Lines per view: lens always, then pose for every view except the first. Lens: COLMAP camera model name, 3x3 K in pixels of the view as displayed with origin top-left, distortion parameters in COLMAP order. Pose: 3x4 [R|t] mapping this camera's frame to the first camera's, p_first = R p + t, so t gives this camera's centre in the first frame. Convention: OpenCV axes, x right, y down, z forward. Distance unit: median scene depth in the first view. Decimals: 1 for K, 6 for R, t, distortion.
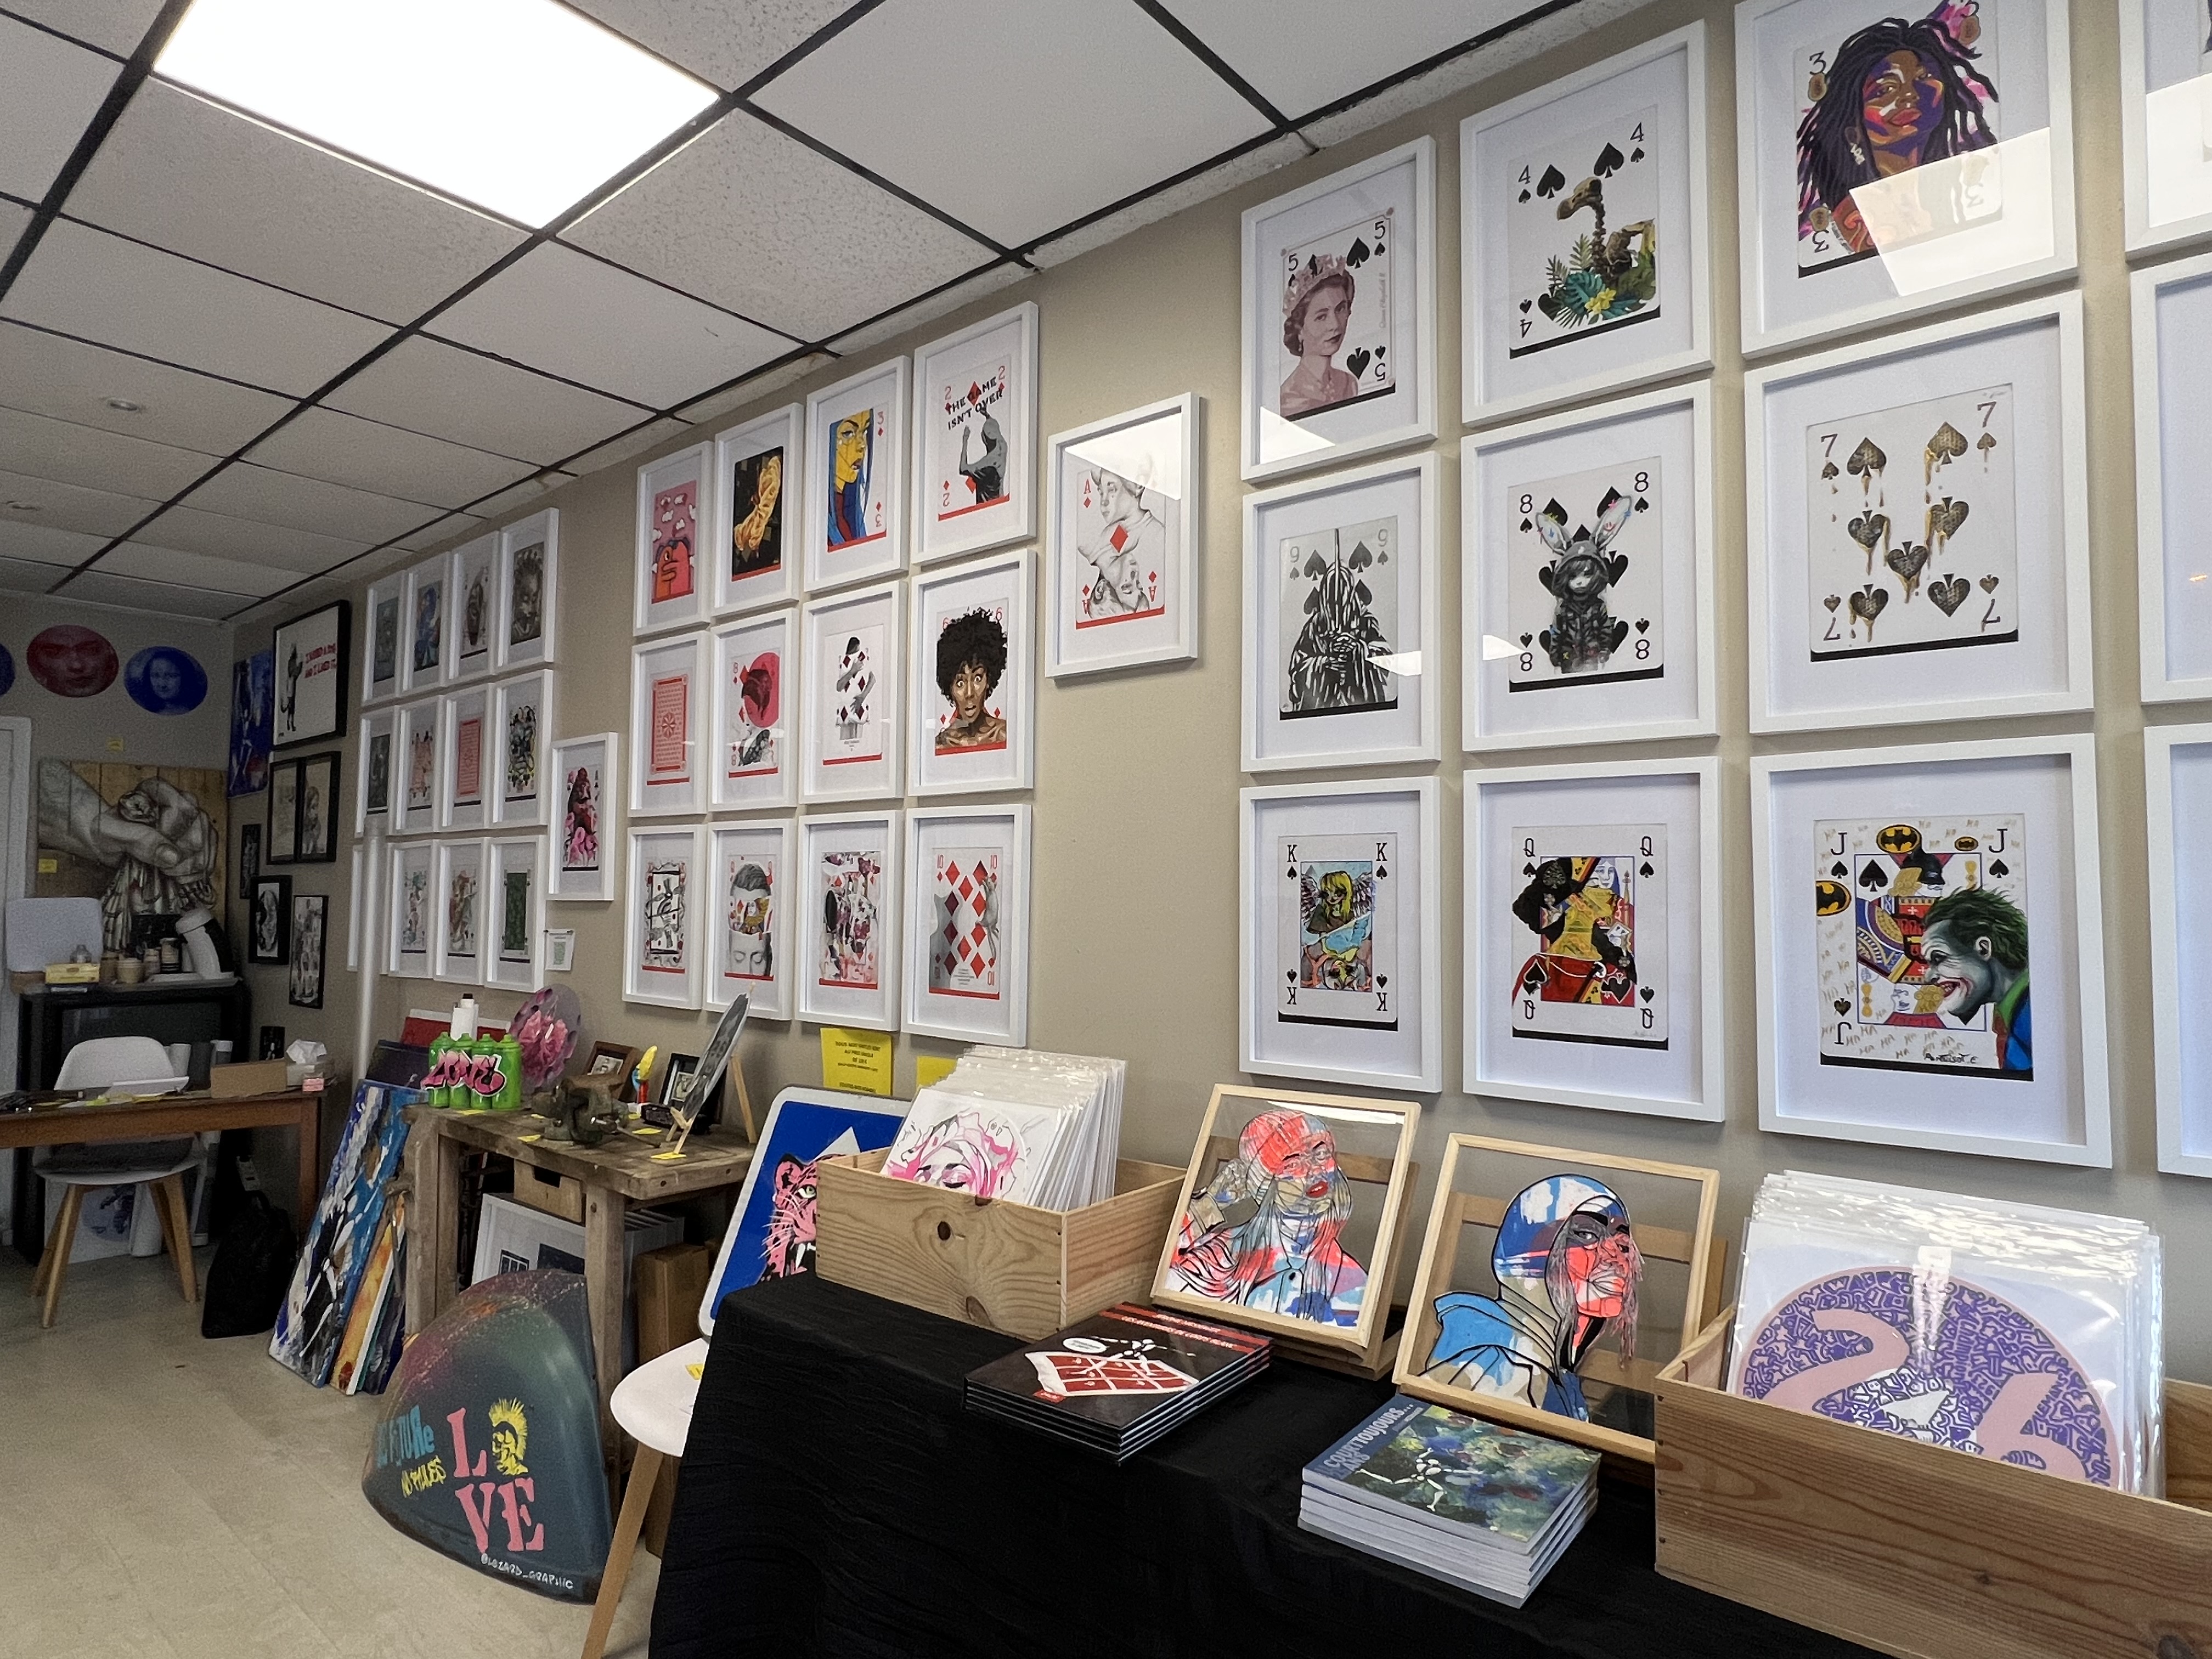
lens RADIAL K [[1247.3, 0, 1103.7], [0, 1247.3, 831.5], [0, 0, 1]] dist [-0.002893, -0.001809]
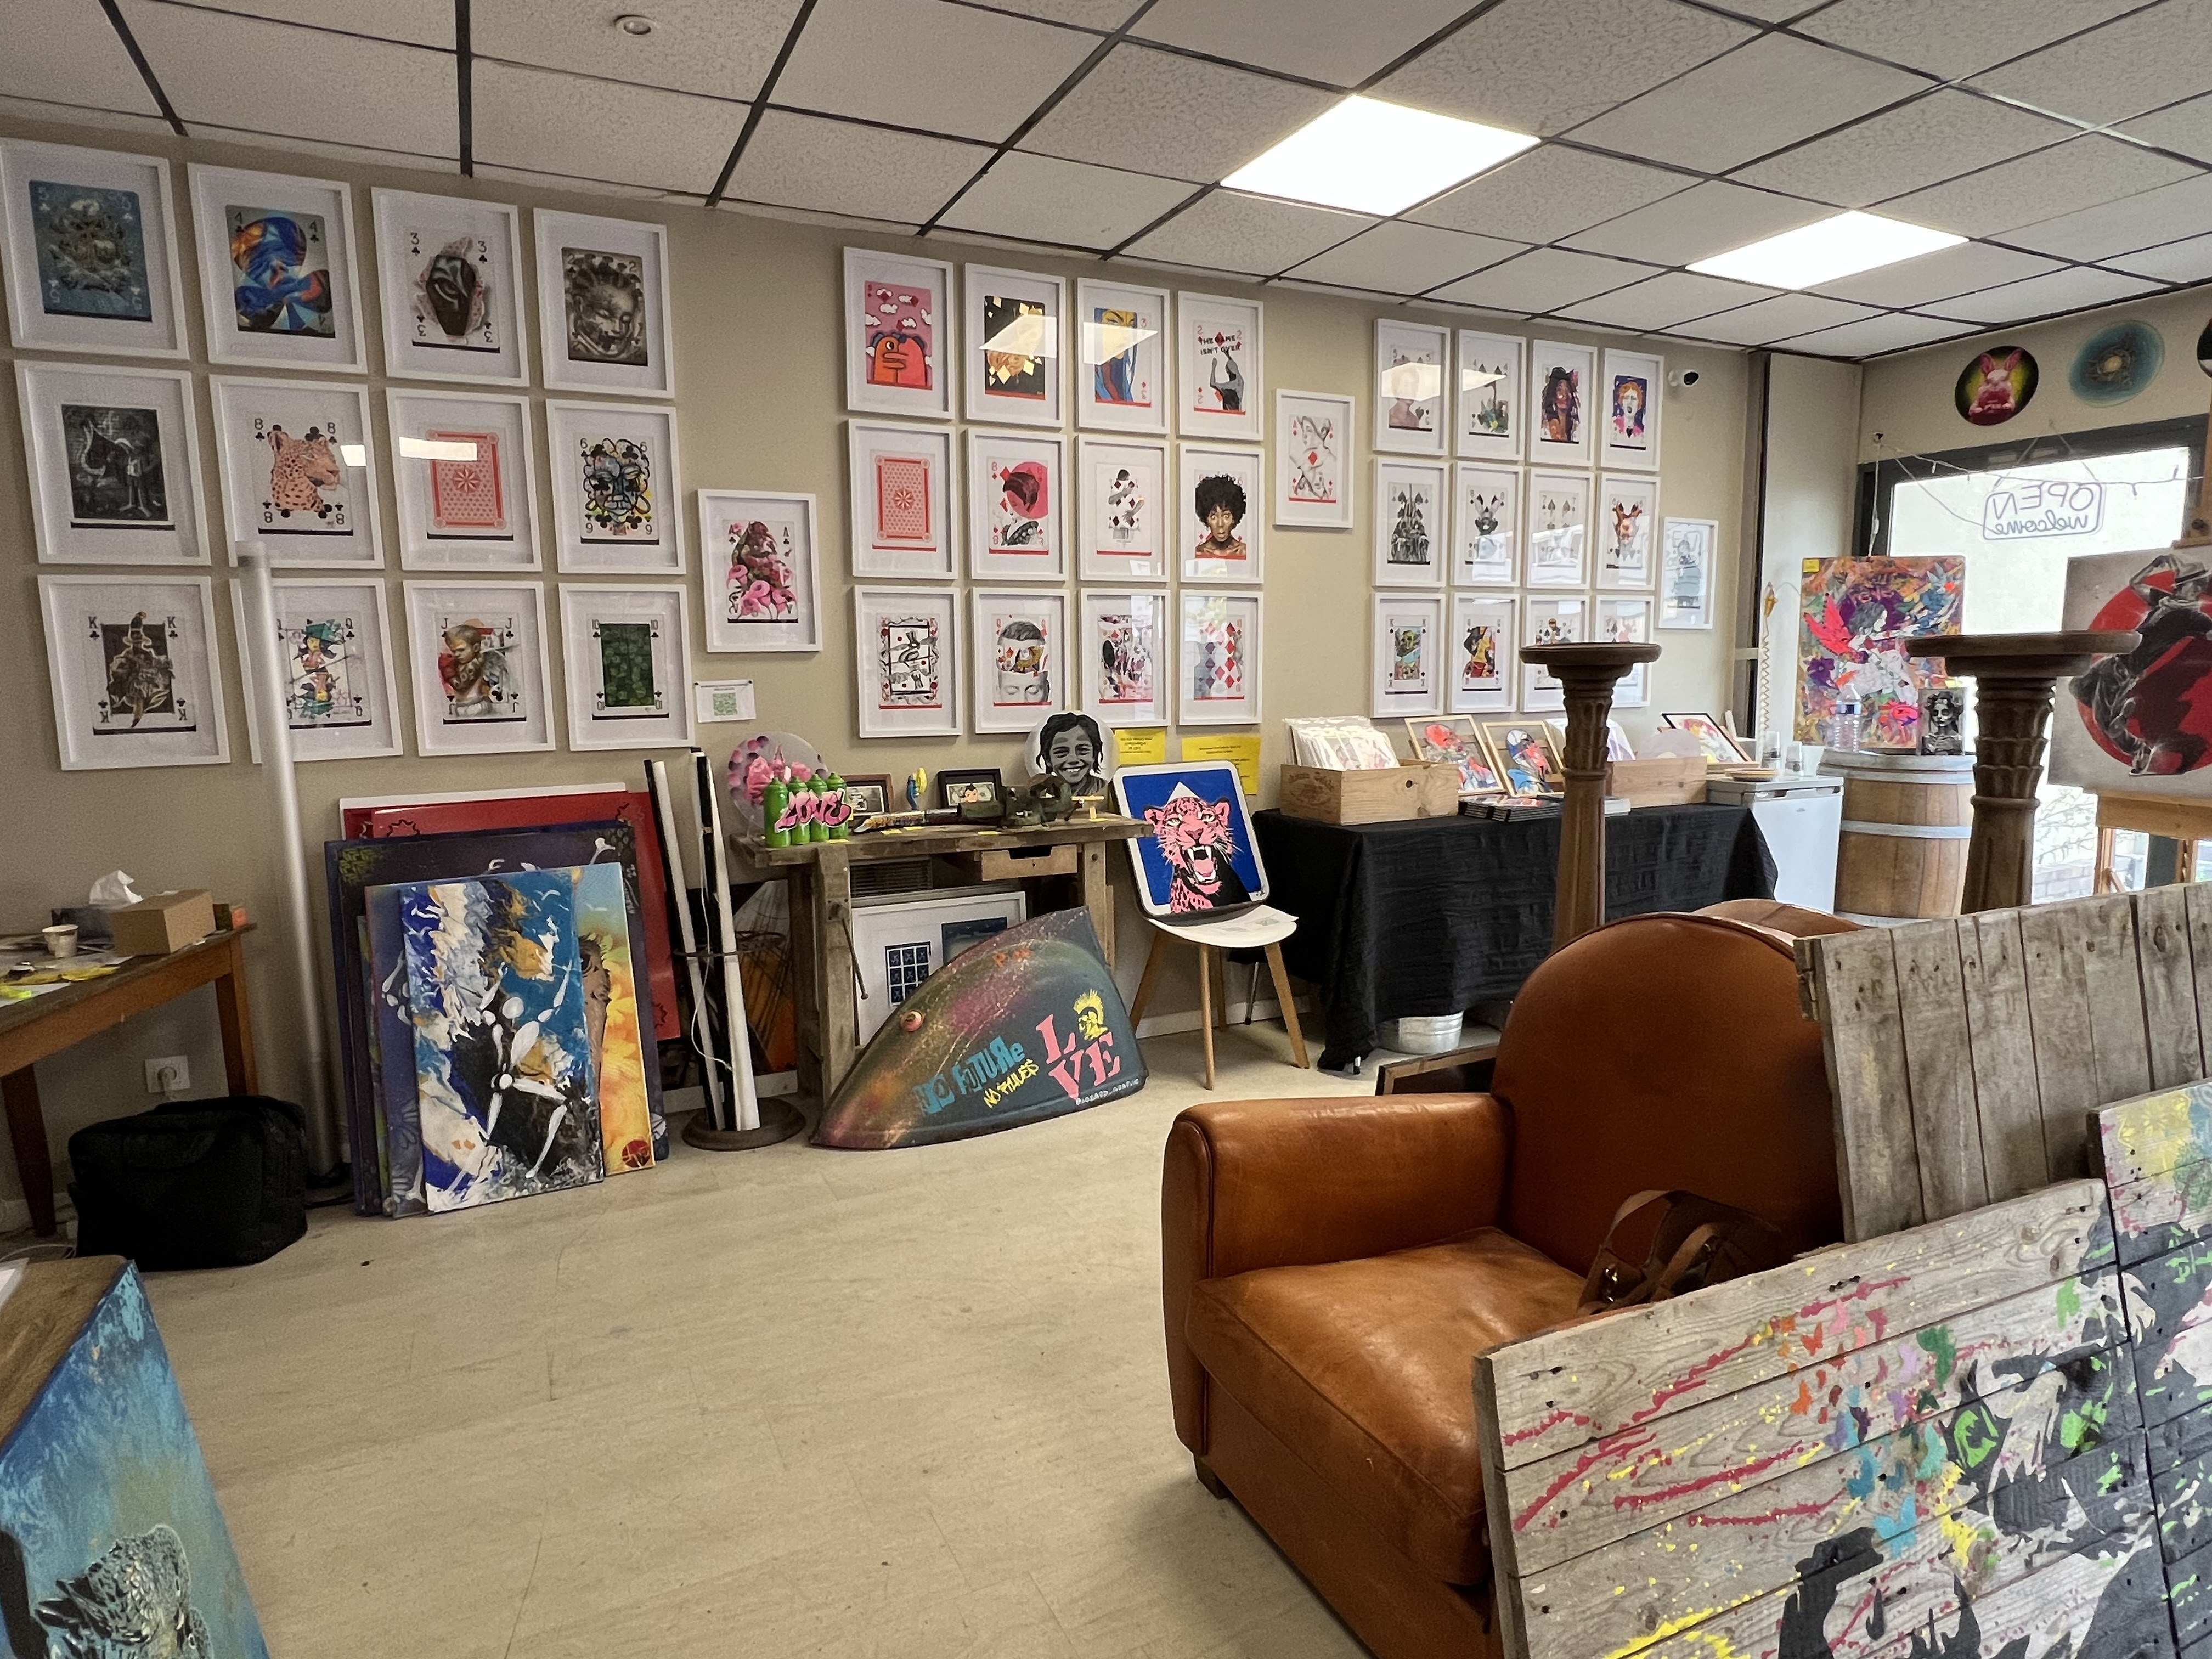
lens RADIAL K [[1247.3, 0, 1101.9], [0, 1247.3, 833.1], [0, 0, 1]] dist [-0.002893, -0.001809]
pose [[0.394788, -0.131878, 0.909258, -1.763864], [-0.030137, 0.987254, 0.156276, 0.045812], [-0.918278, -0.089098, 0.385782, 0.438729]]
